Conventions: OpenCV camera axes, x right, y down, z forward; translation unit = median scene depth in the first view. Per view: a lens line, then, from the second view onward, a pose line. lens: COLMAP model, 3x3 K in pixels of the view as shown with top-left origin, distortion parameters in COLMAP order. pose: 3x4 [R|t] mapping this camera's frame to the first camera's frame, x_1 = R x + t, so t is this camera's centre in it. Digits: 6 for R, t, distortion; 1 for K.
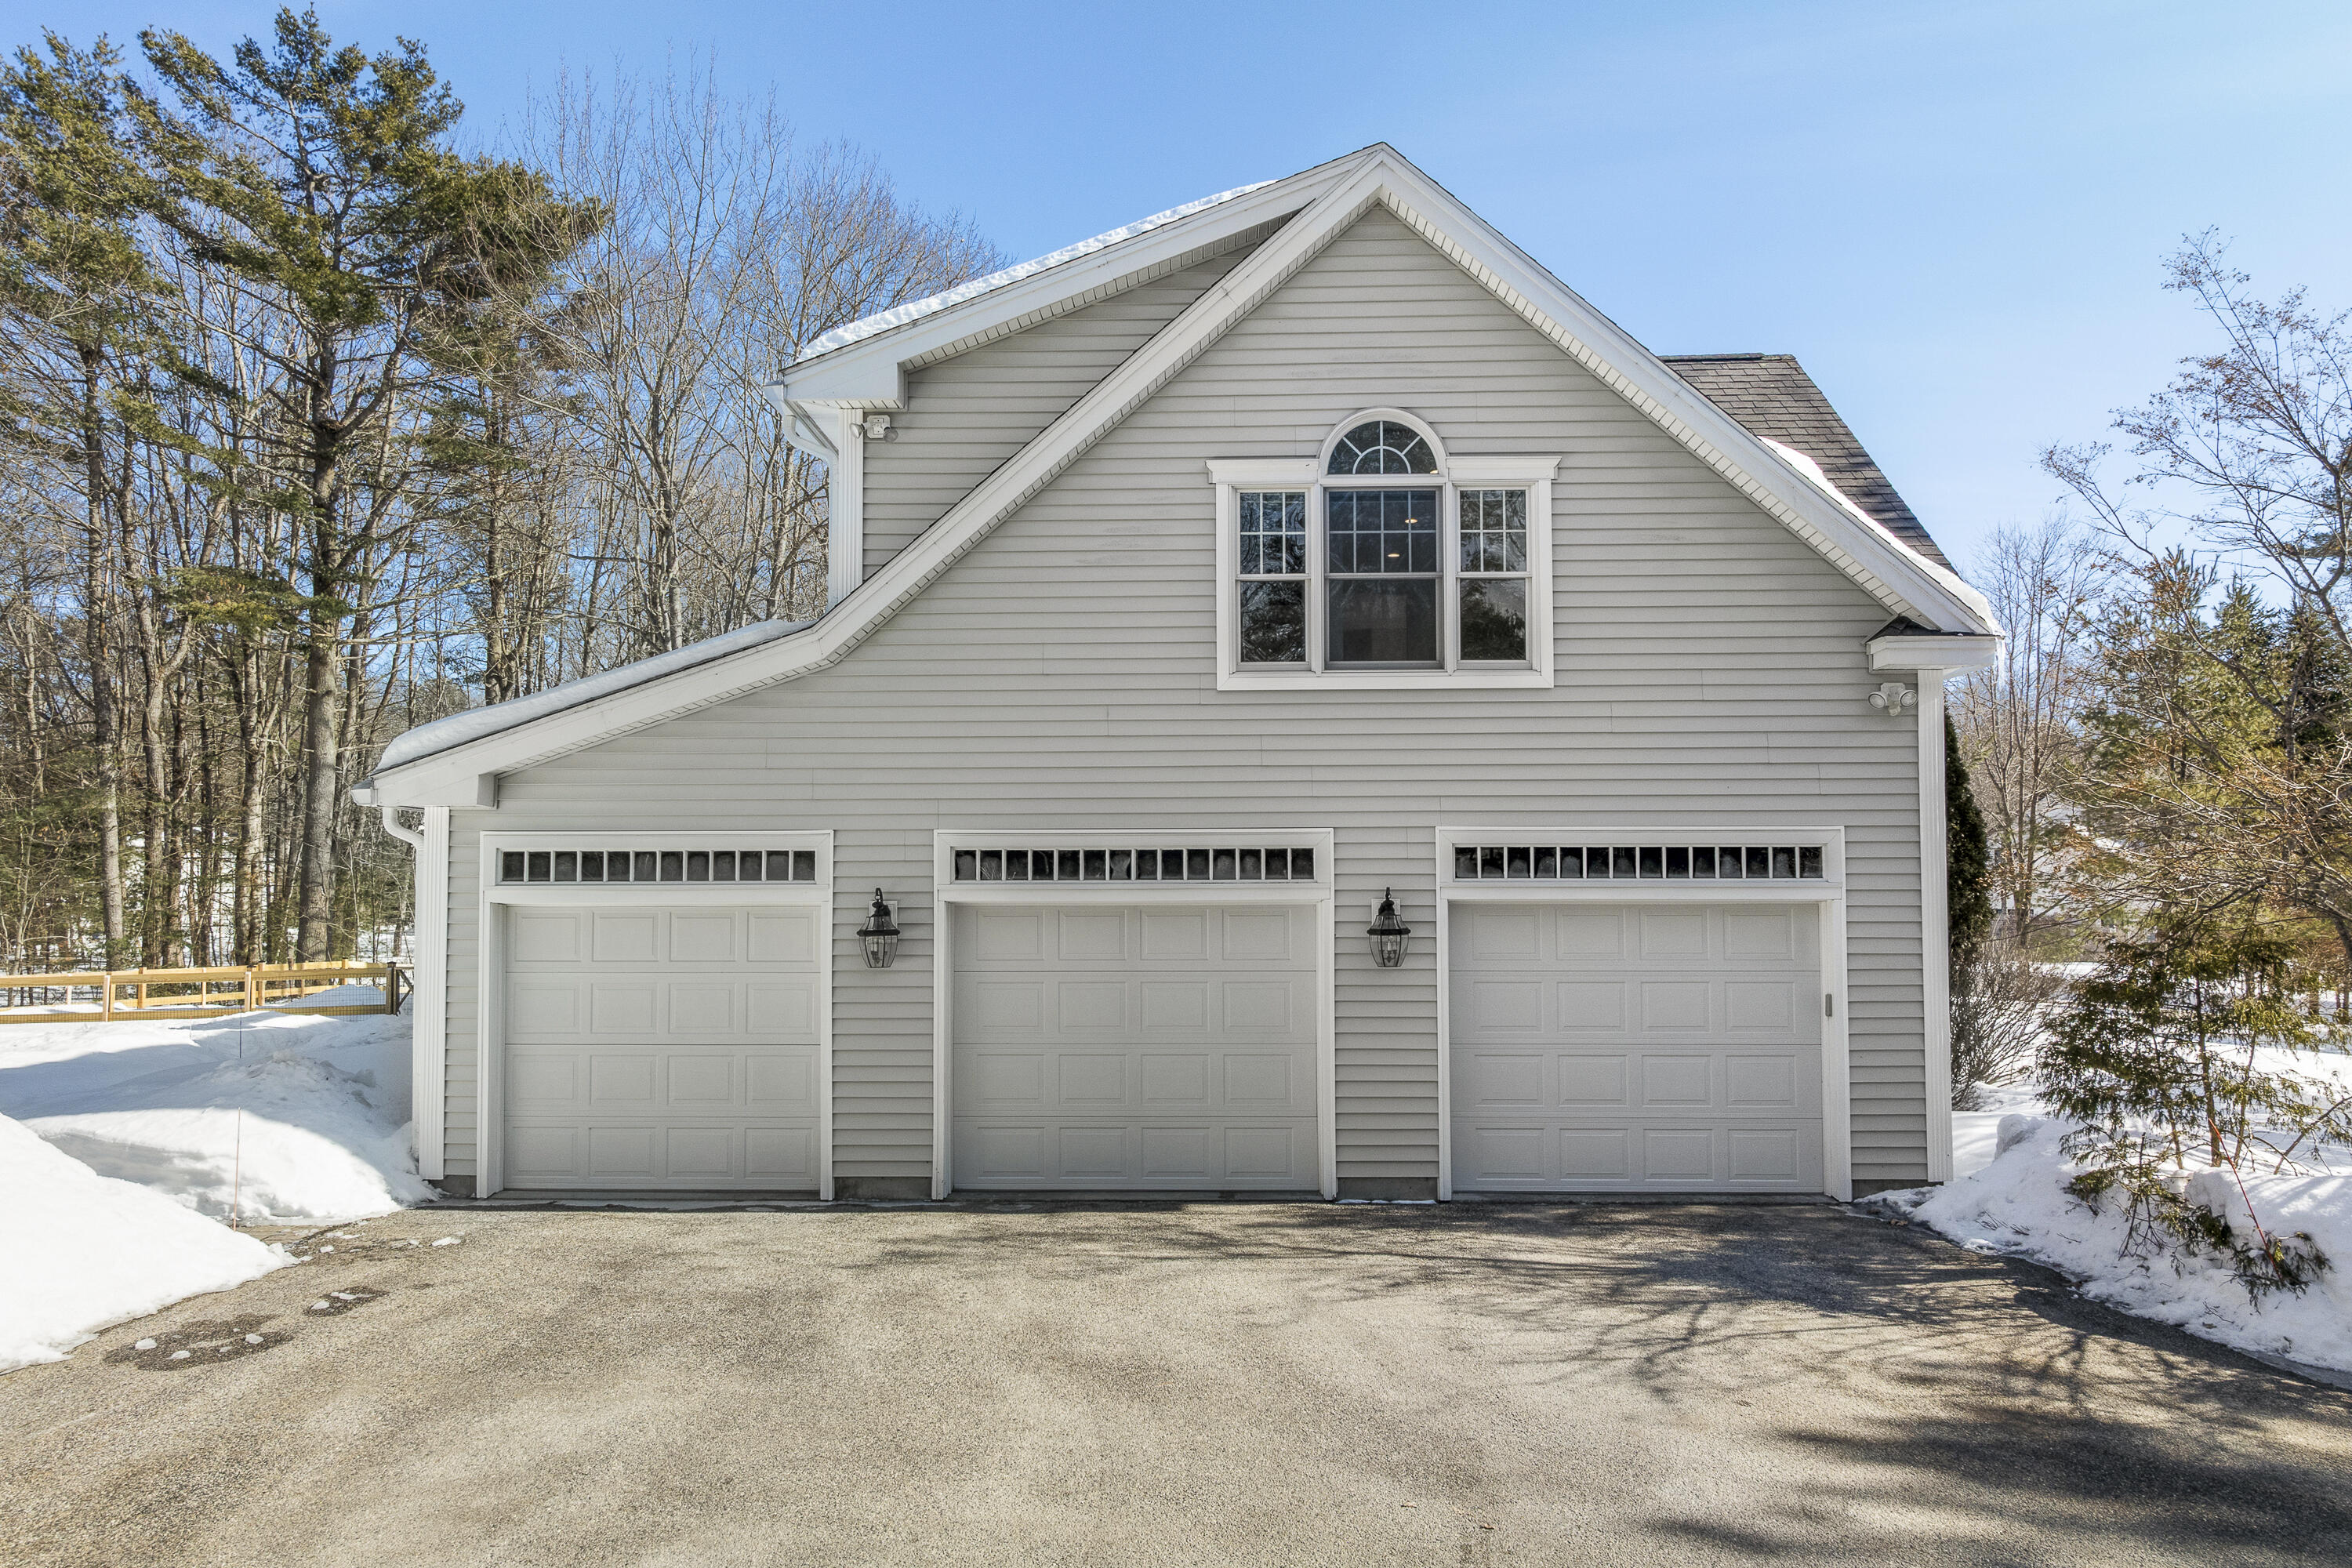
lens RADIAL K [[1602.3, 0, 1170.4], [0, 1602.3, 746.1], [0, 0, 1]] dist [-0.001938, 0.017949]
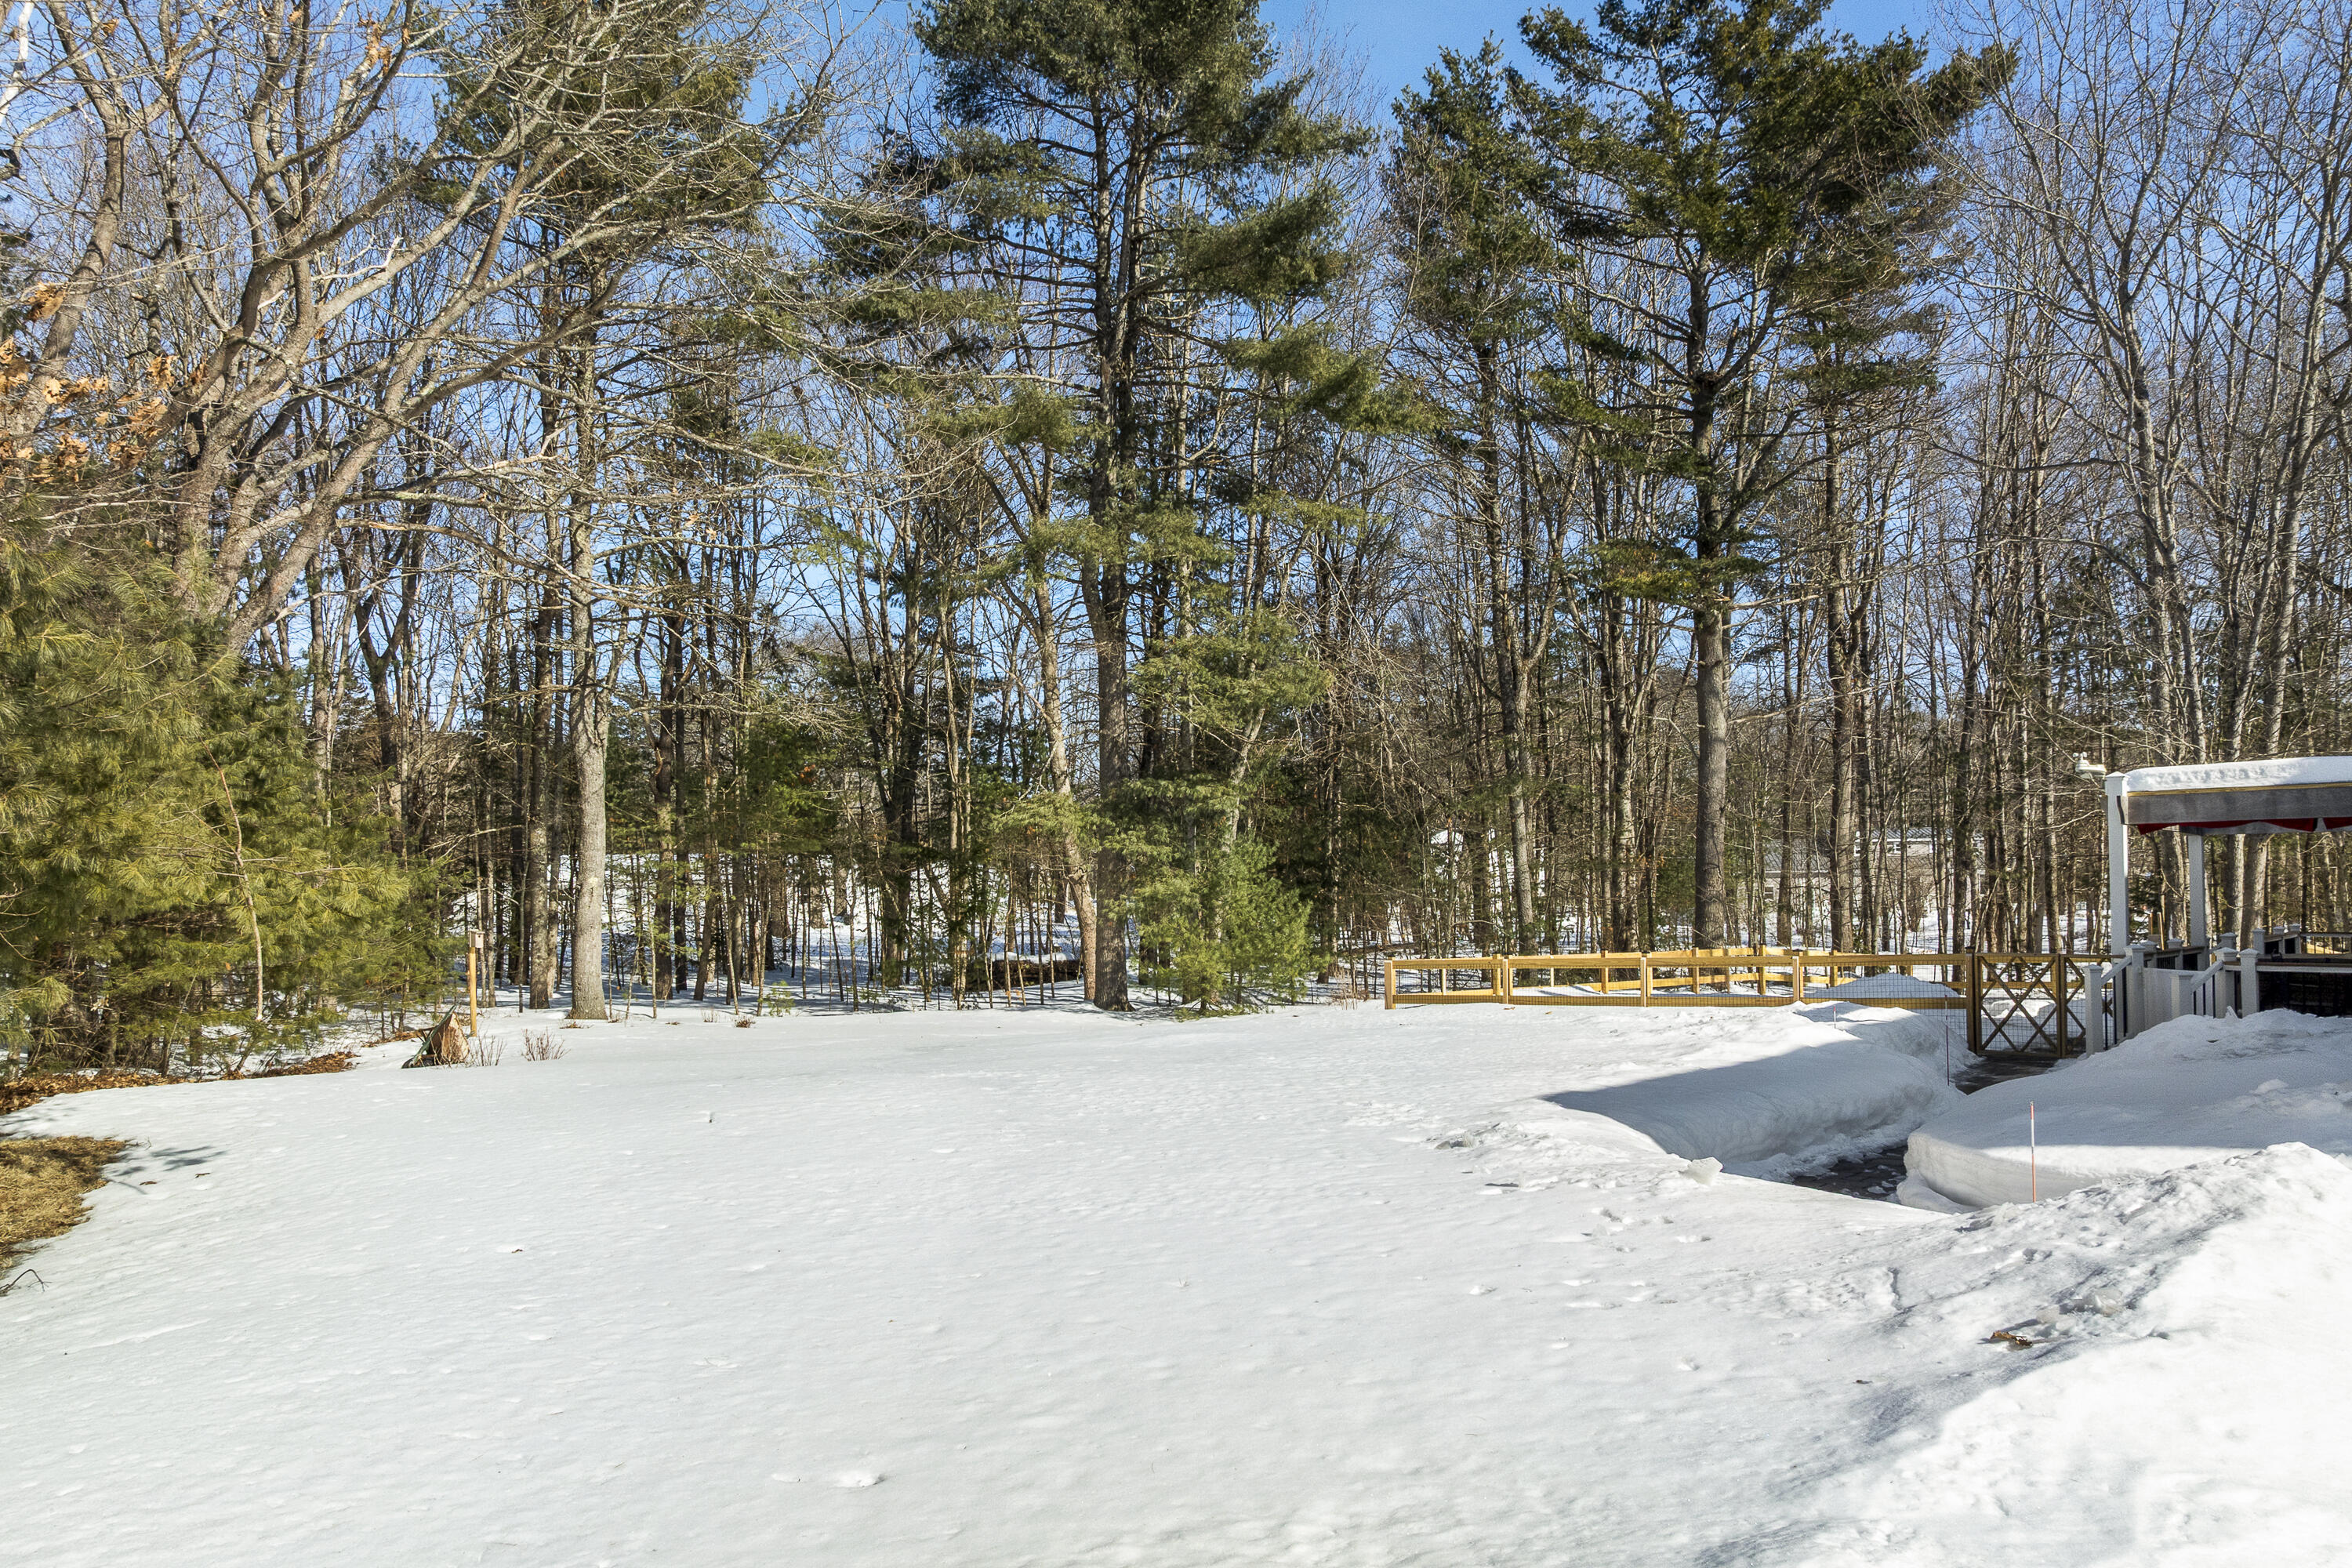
lens RADIAL K [[1602.3, 0, 1170.4], [0, 1602.3, 746.1], [0, 0, 1]] dist [-0.001938, 0.017949]
pose [[0.777508, -0.063355, -0.625674, -0.202095], [0.063926, 0.997721, -0.021589, 0.015711], [0.625616, -0.023211, 0.779786, 0.070065]]
